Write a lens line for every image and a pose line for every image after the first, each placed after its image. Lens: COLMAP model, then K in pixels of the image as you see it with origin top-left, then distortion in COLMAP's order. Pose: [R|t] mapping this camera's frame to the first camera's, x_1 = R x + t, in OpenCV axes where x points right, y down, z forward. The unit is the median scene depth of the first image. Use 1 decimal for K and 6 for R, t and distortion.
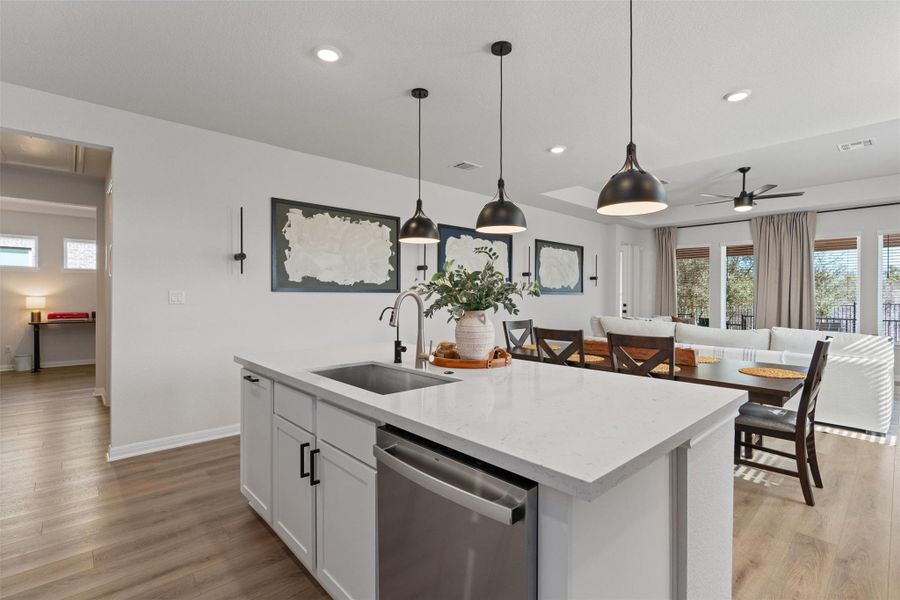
lens RADIAL K [[407.8, 0, 454.9], [0, 407.8, 299.2], [0, 0, 1]] dist [-0.009718, 0.002661]
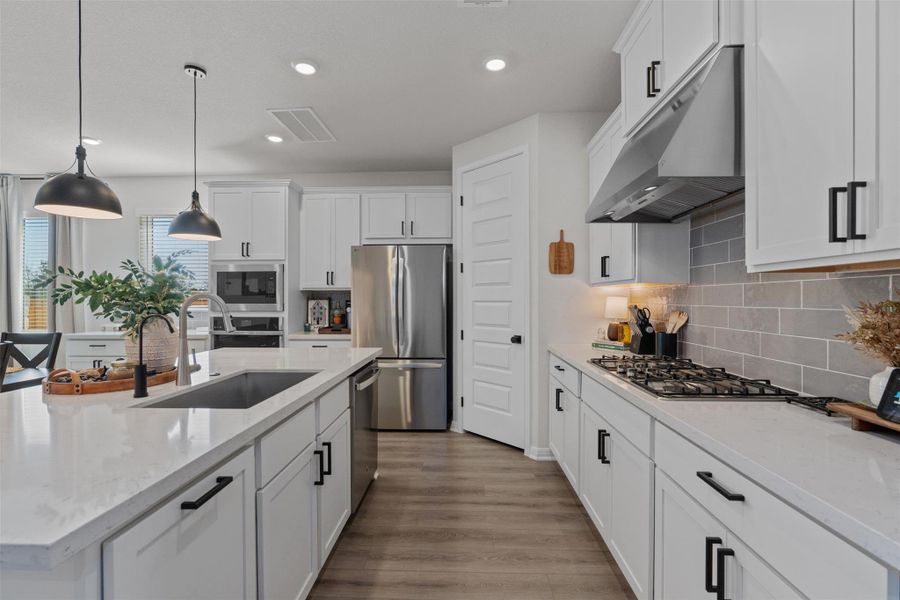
lens RADIAL K [[407.8, 0, 455.7], [0, 407.8, 298.3], [0, 0, 1]] dist [-0.009718, 0.002661]
pose [[-0.709228, 0.000037, 0.704979, -0.375747], [0.006717, 0.999955, 0.006705, -0.003420], [-0.704947, 0.009491, -0.709196, 0.425328]]
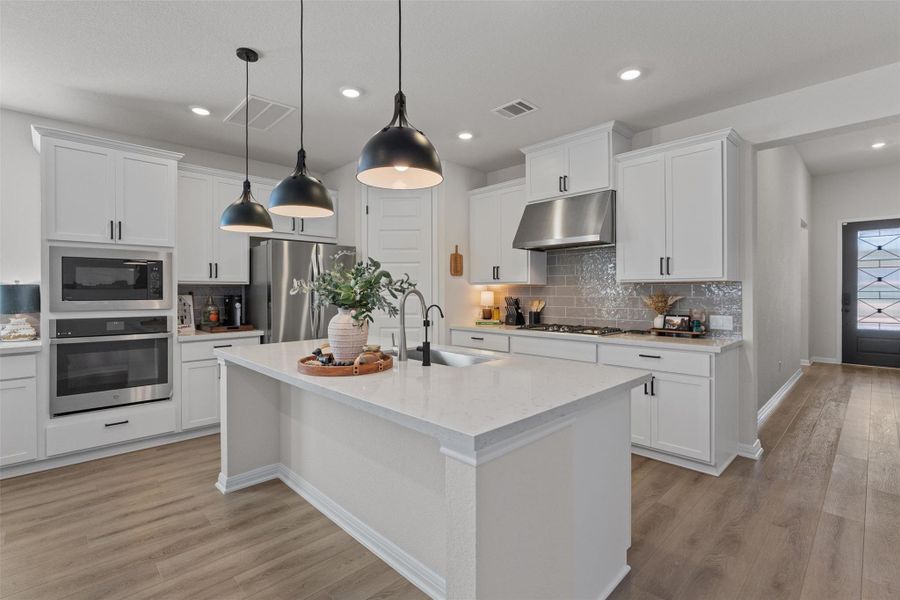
lens RADIAL K [[407.8, 0, 457.5], [0, 407.8, 293.7], [0, 0, 1]] dist [-0.009718, 0.002661]
pose [[-0.999748, 0.001555, -0.022413, -0.066166], [0.001265, 0.999915, 0.012967, -0.007155], [0.022431, 0.012936, -0.999665, 0.742533]]
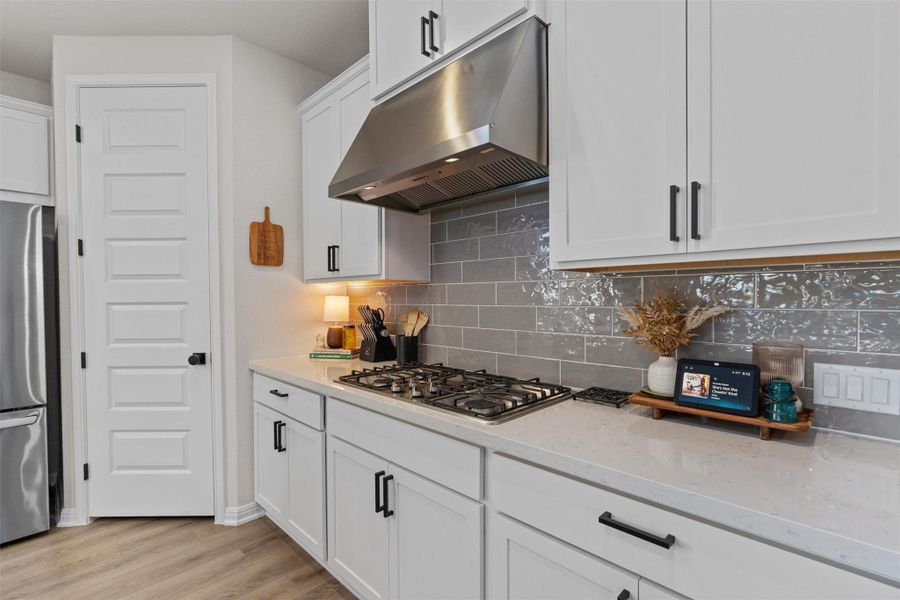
lens RADIAL K [[407.8, 0, 455.0], [0, 407.8, 303.4], [0, 0, 1]] dist [-0.009718, 0.002661]
pose [[-0.999124, 0.003843, -0.041667, -0.260438], [0.002893, 0.999735, 0.022833, -0.002150], [0.041744, 0.022692, -0.998871, 0.354802]]
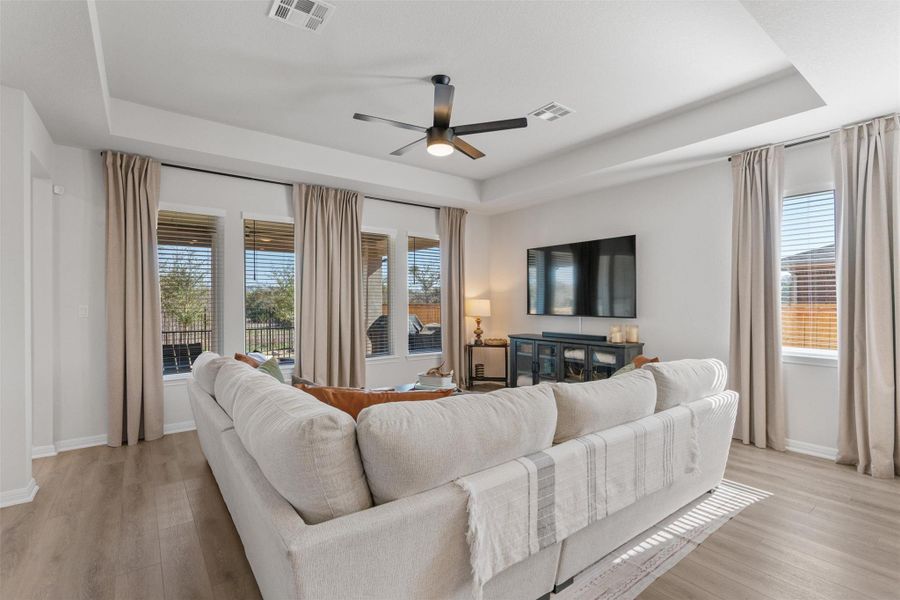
lens RADIAL K [[407.8, 0, 446.1], [0, 407.8, 302.1], [0, 0, 1]] dist [-0.009718, 0.002661]
pose [[0.104283, -0.005722, 0.994531, 0.155454], [0.010871, 0.999930, 0.004613, -0.018137], [-0.994488, 0.010331, 0.104338, 0.923060]]
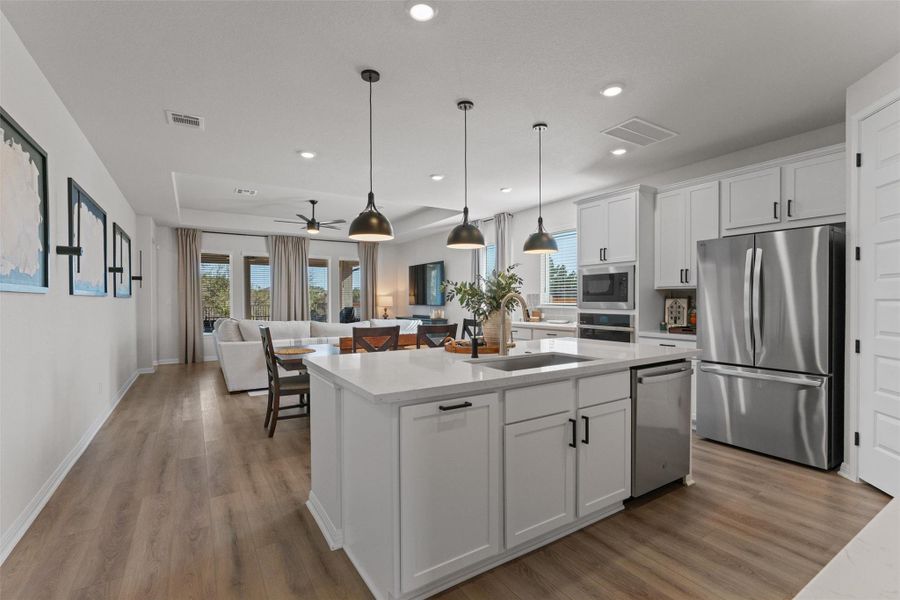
lens RADIAL K [[407.8, 0, 442.9], [0, 407.8, 301.6], [0, 0, 1]] dist [-0.009718, 0.002661]
pose [[0.199528, -0.008035, 0.979859, -0.475403], [0.013918, 0.999889, 0.005366, -0.001408], [-0.979793, 0.012567, 0.199618, 0.330465]]
